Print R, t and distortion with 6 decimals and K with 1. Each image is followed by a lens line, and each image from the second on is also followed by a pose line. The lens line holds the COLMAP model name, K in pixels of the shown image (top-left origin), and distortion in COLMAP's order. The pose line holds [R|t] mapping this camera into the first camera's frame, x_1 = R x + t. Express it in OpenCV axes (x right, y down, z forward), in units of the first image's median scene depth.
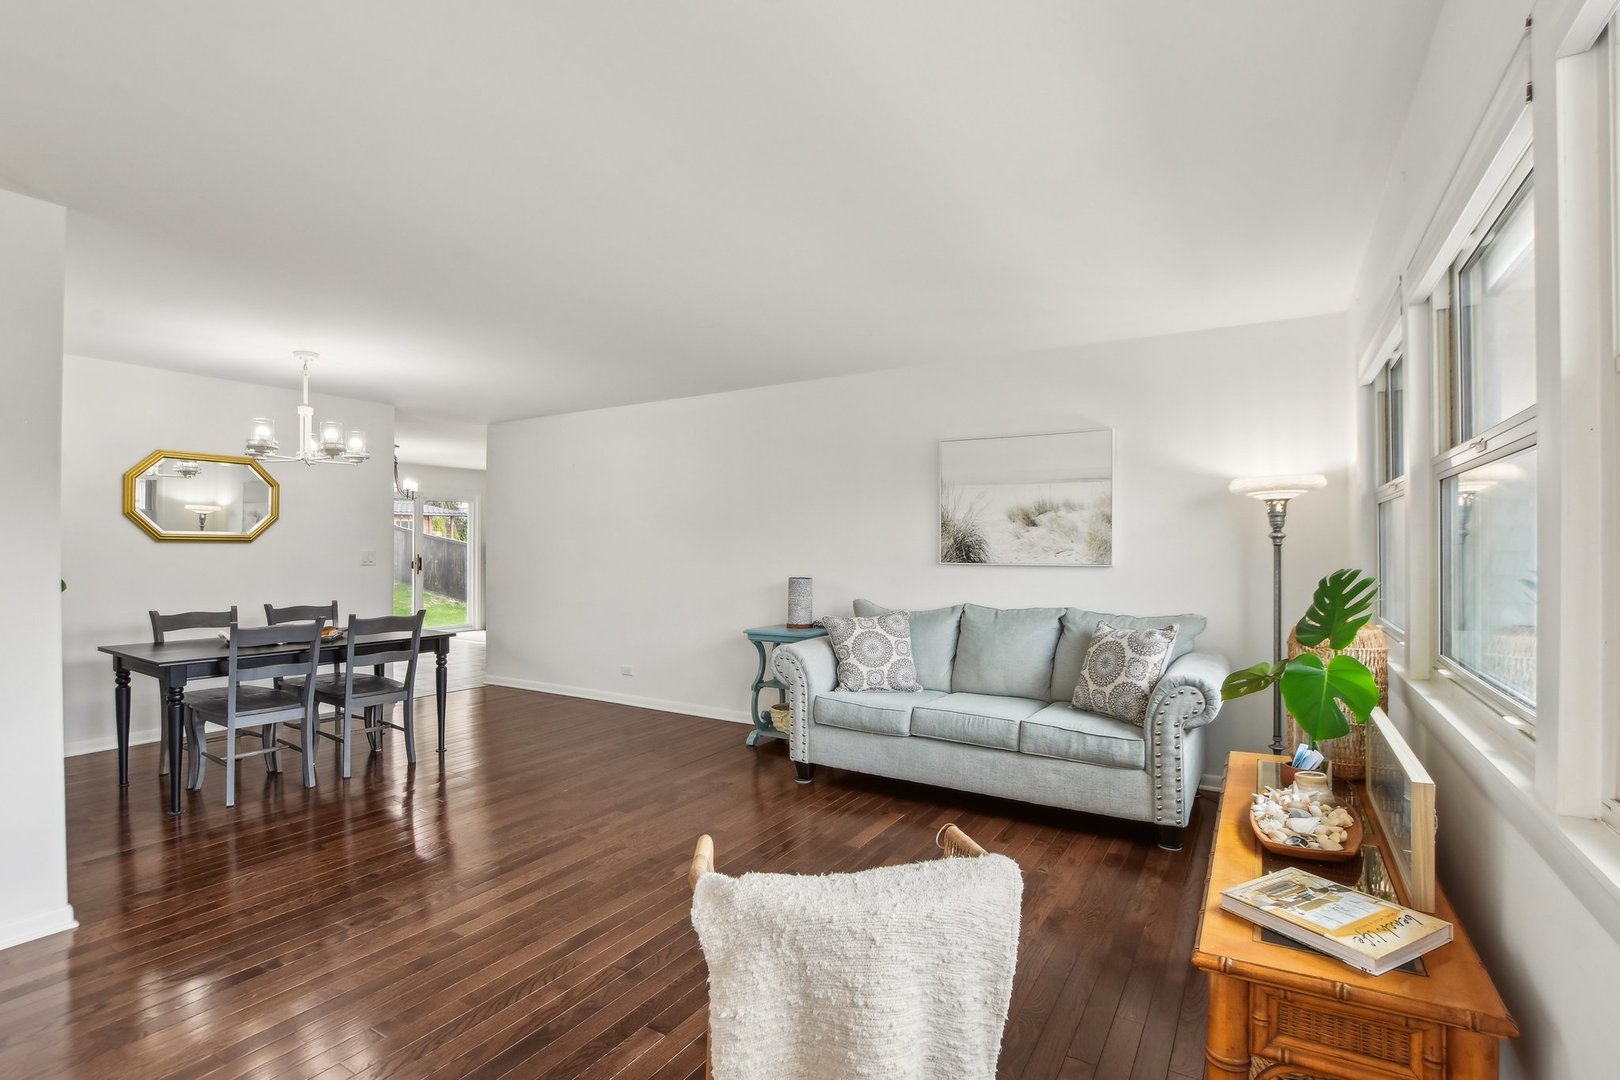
lens RADIAL K [[763.6, 0, 802.4], [0, 763.6, 526.9], [0, 0, 1]] dist [-0.026086, -0.001131]
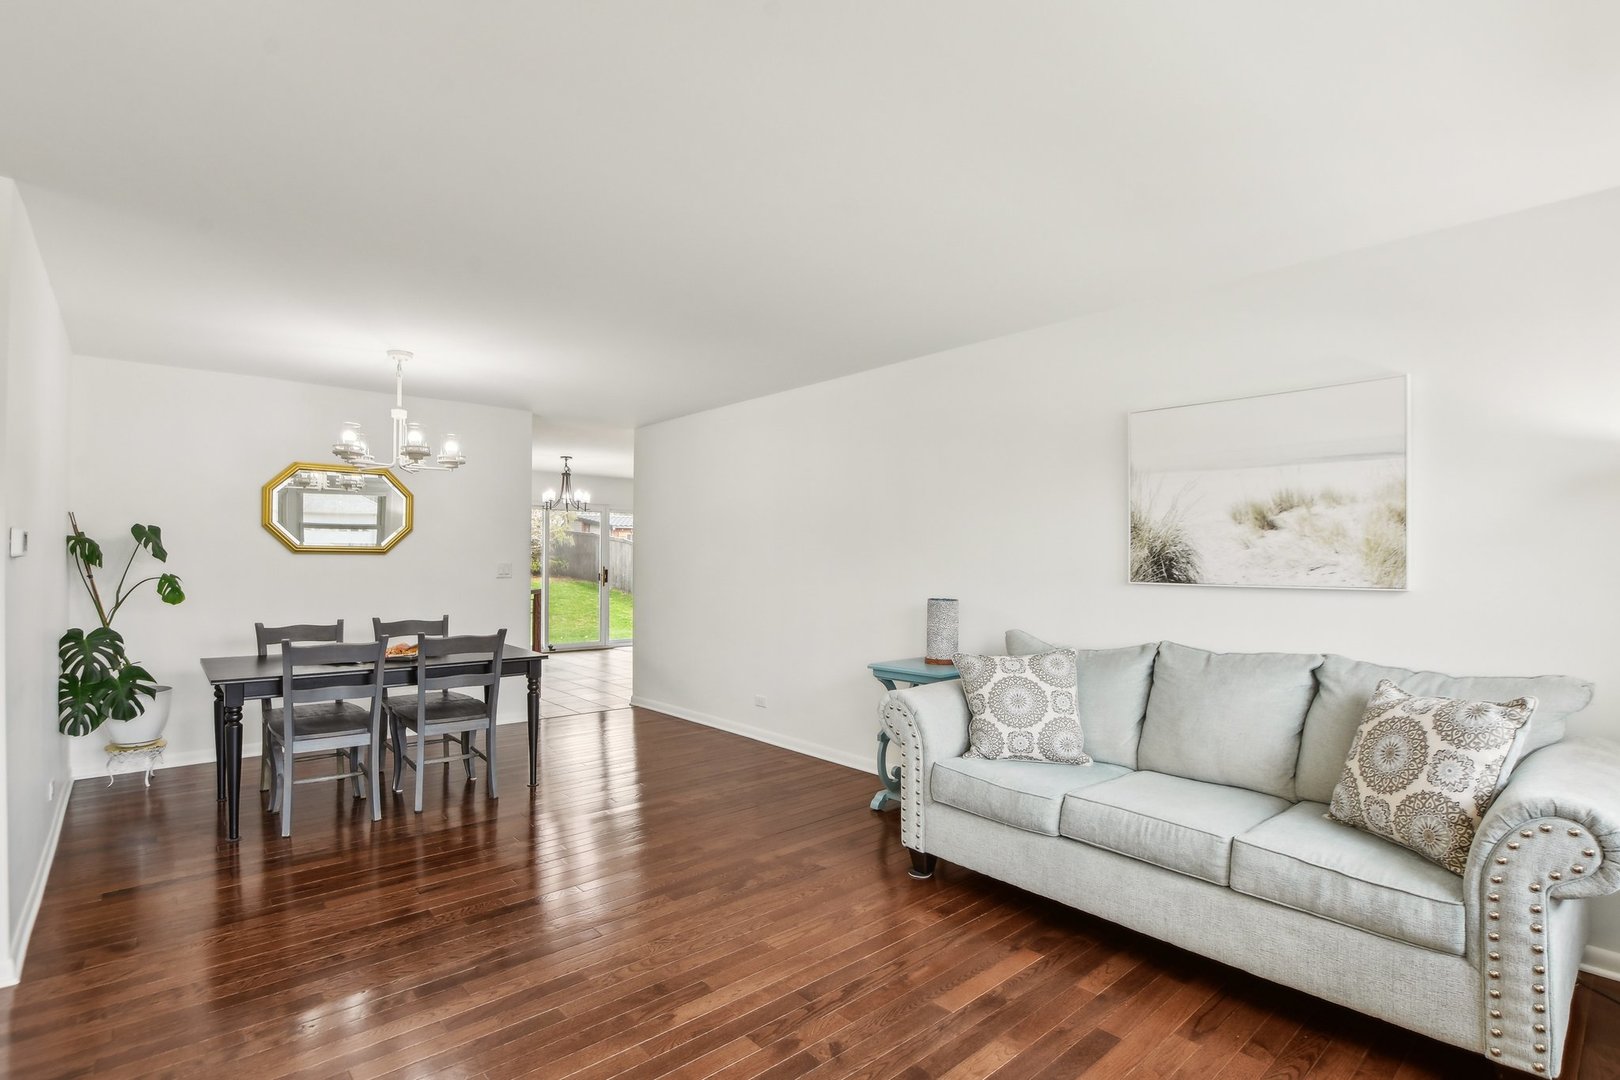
lens RADIAL K [[771.3, 0, 810.0], [0, 771.3, 540.0], [0, 0, 1]] dist [-0.021810, 0.000915]
pose [[0.956770, -0.004993, -0.290803, 0.118368], [0.005290, 0.999986, 0.000236, 0.006588], [0.290798, -0.001764, 0.956783, 0.254240]]
